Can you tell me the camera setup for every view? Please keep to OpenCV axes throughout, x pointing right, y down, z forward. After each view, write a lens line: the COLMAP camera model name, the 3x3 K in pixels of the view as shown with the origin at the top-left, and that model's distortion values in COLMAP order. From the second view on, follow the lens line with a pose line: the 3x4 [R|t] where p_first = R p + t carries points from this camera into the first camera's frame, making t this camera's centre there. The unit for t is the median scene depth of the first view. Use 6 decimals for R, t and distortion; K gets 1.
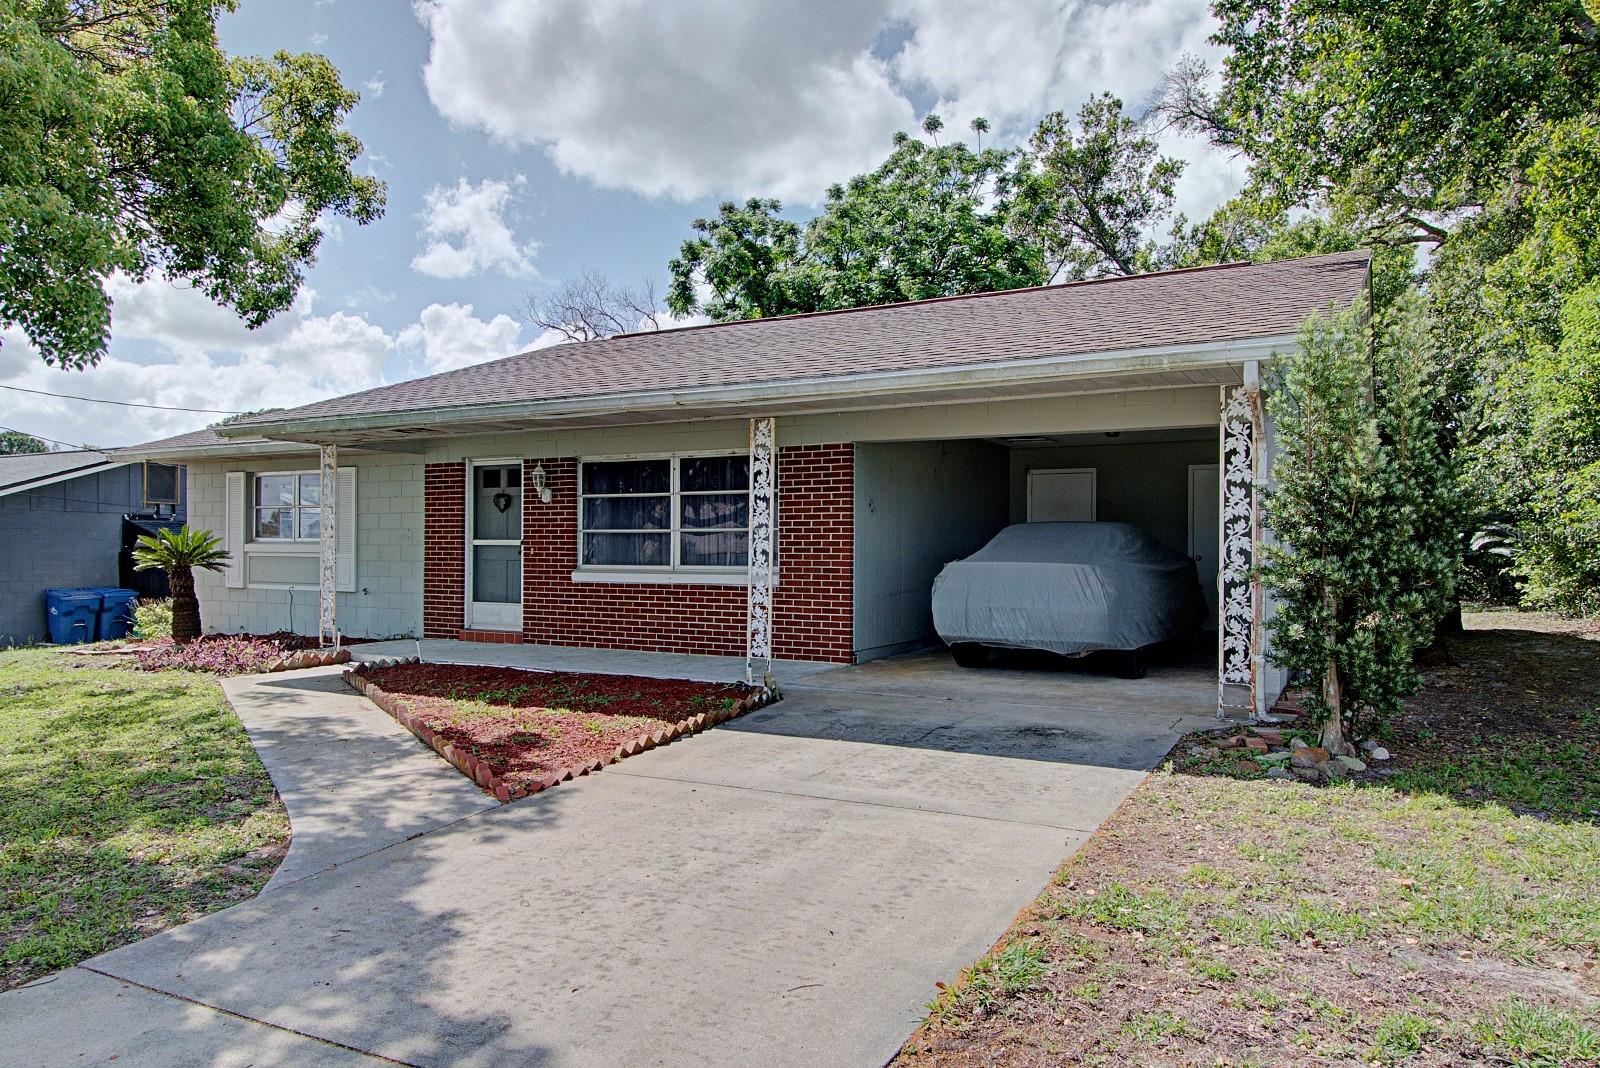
lens RADIAL K [[1052.5, 0, 798.0], [0, 1052.5, 541.8], [0, 0, 1]] dist [0.034165, -0.000298]
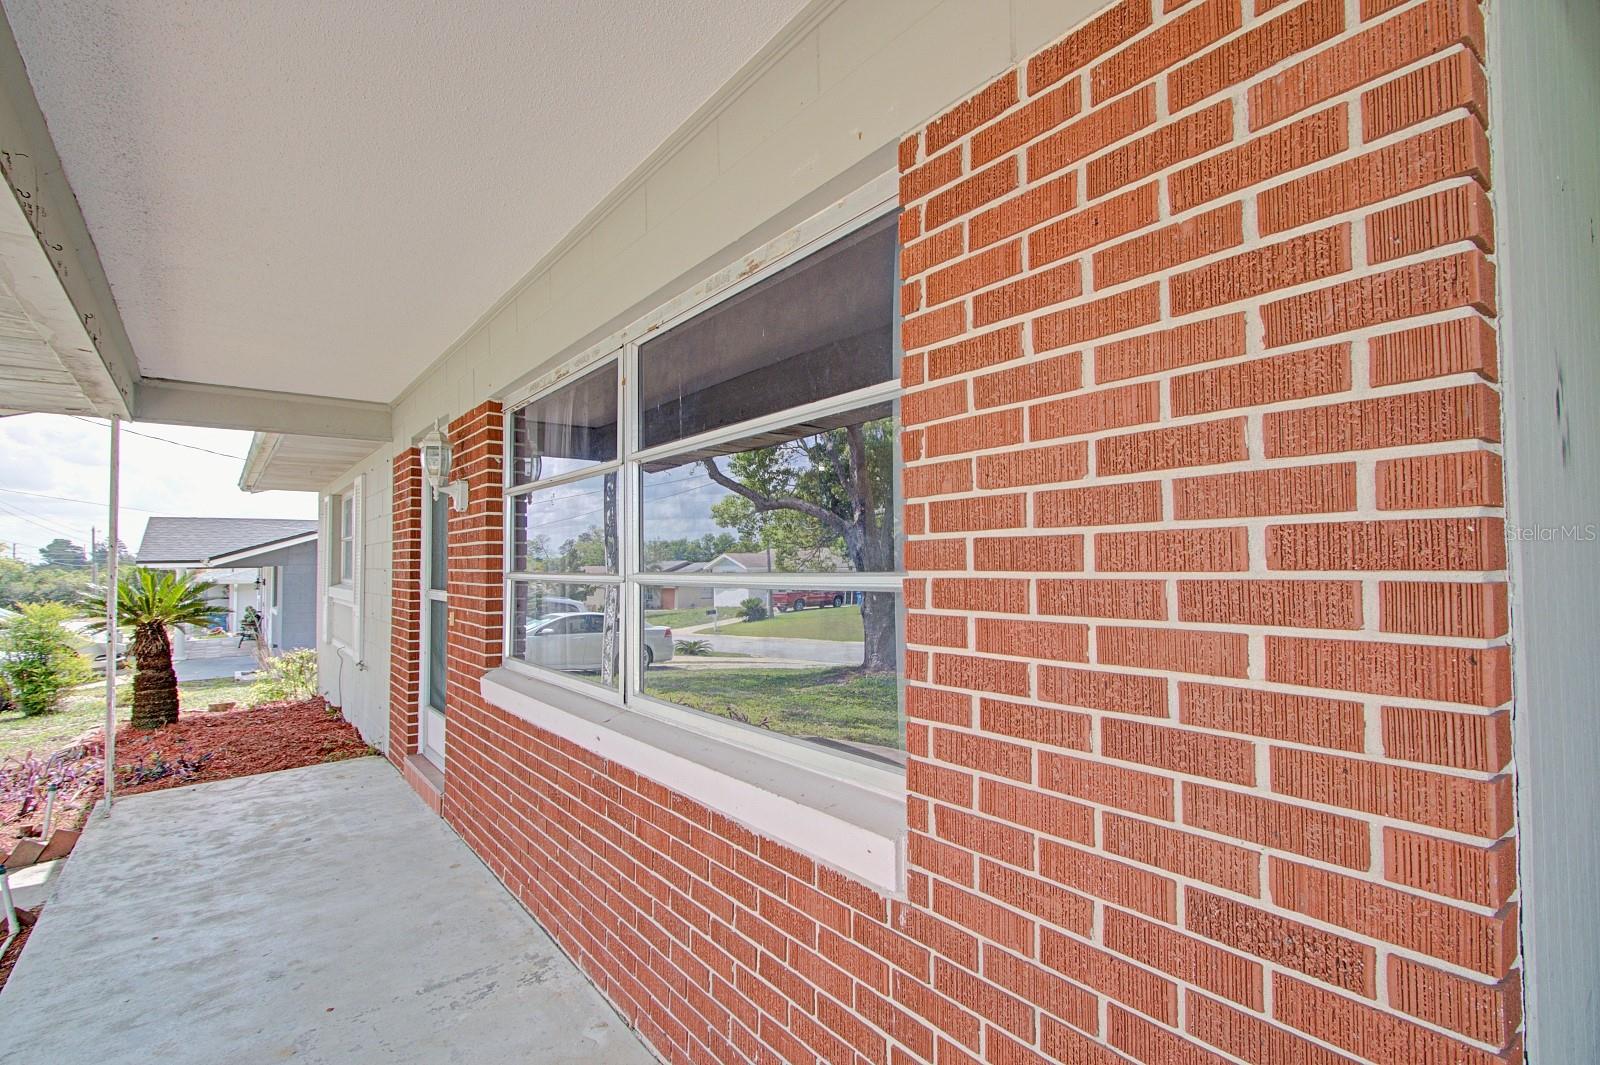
lens RADIAL K [[723.7, 0, 796.2], [0, 723.7, 545.1], [0, 0, 1]] dist [-0.018750, 0.021678]
pose [[0.920246, -0.024186, -0.390593, 0.012799], [0.016942, 0.999615, -0.021981, -0.014643], [0.390974, 0.013611, 0.920301, 0.780742]]
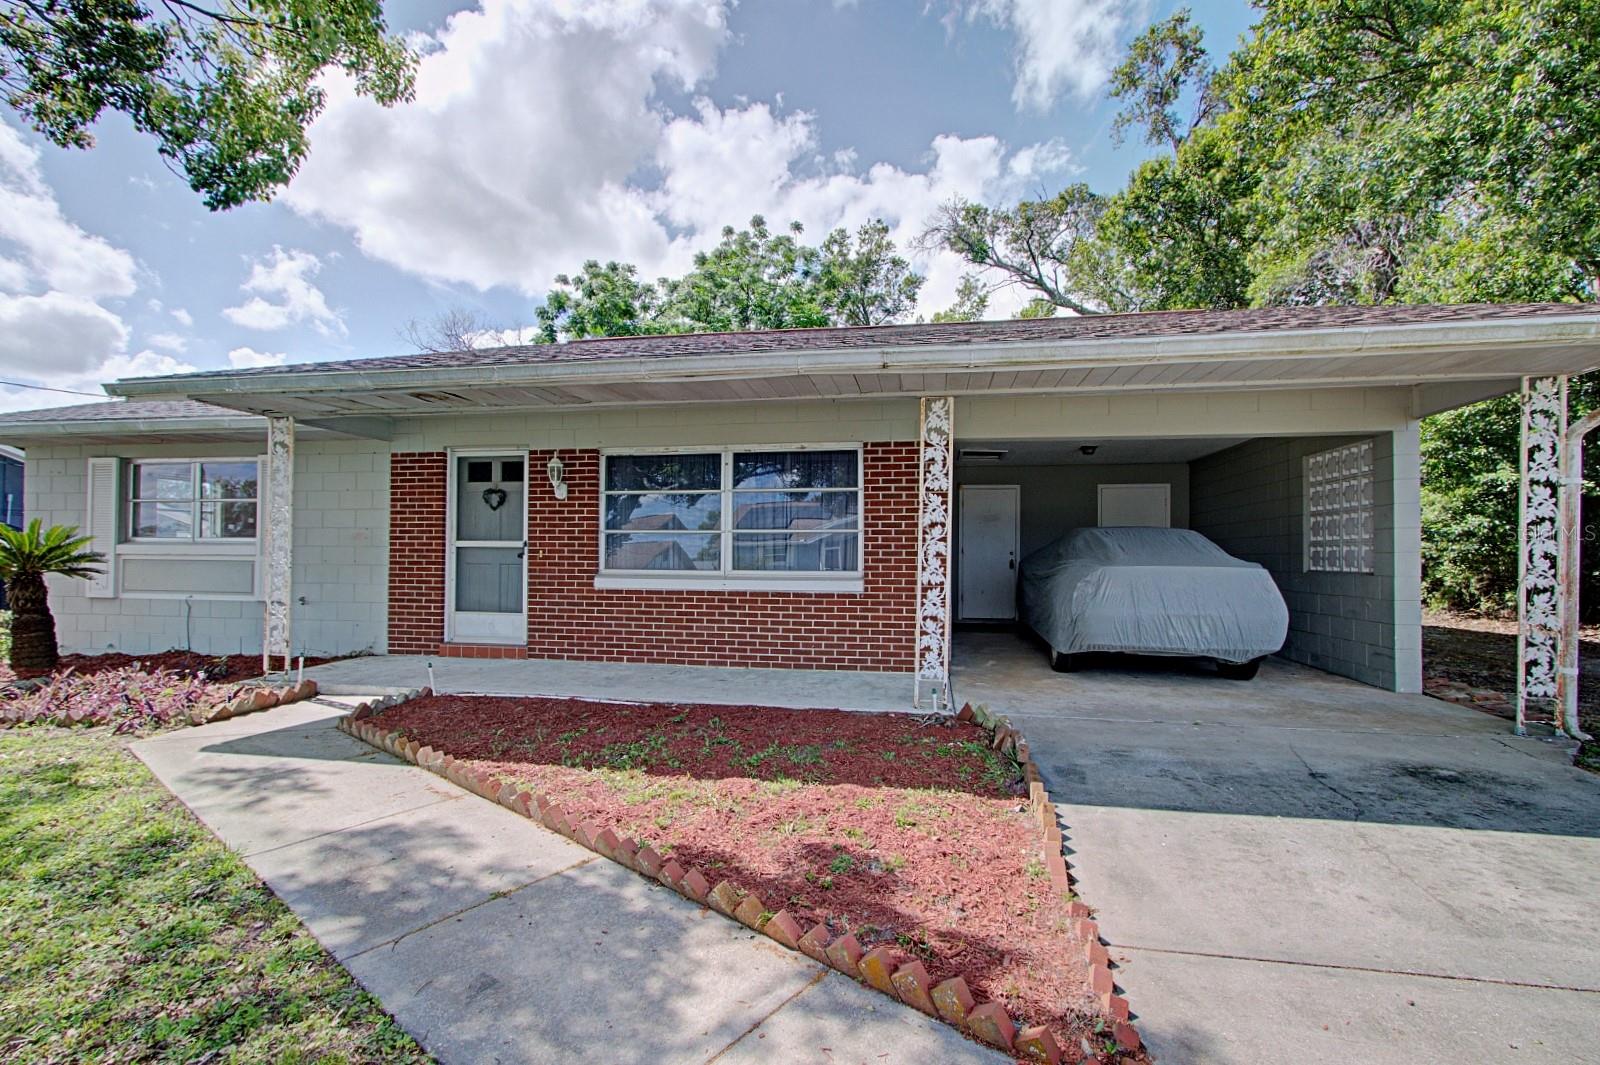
lens RADIAL K [[723.7, 0, 796.2], [0, 723.7, 545.1], [0, 0, 1]] dist [-0.018750, 0.021678]
pose [[0.947649, 0.006023, 0.319258, -0.248002], [-0.004594, 0.999976, -0.005229, 0.003820], [-0.319282, 0.003489, 0.947653, 0.367601]]
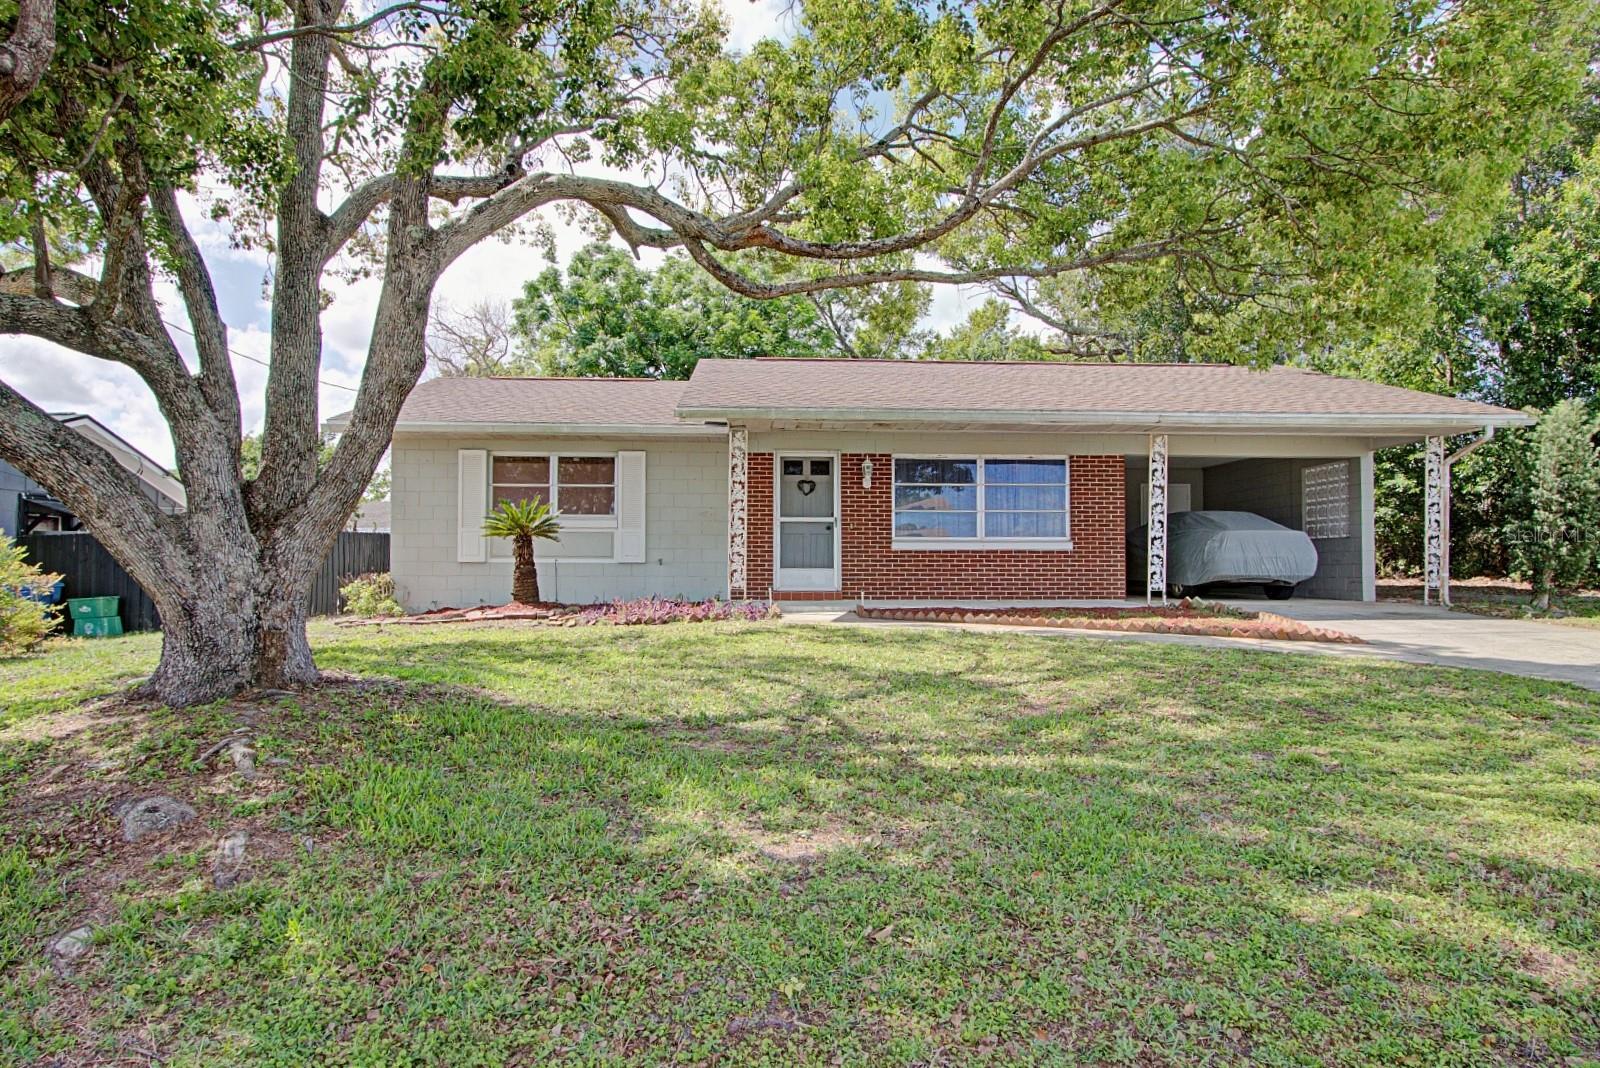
lens RADIAL K [[916.8, 0, 798.1], [0, 916.8, 543.1], [0, 0, 1]] dist [-0.022882, 0.066878]
pose [[0.847961, 0.011768, 0.529928, -0.906539], [-0.000897, 0.999784, -0.020765, 0.052899], [-0.530058, 0.017133, 0.847789, 0.107915]]
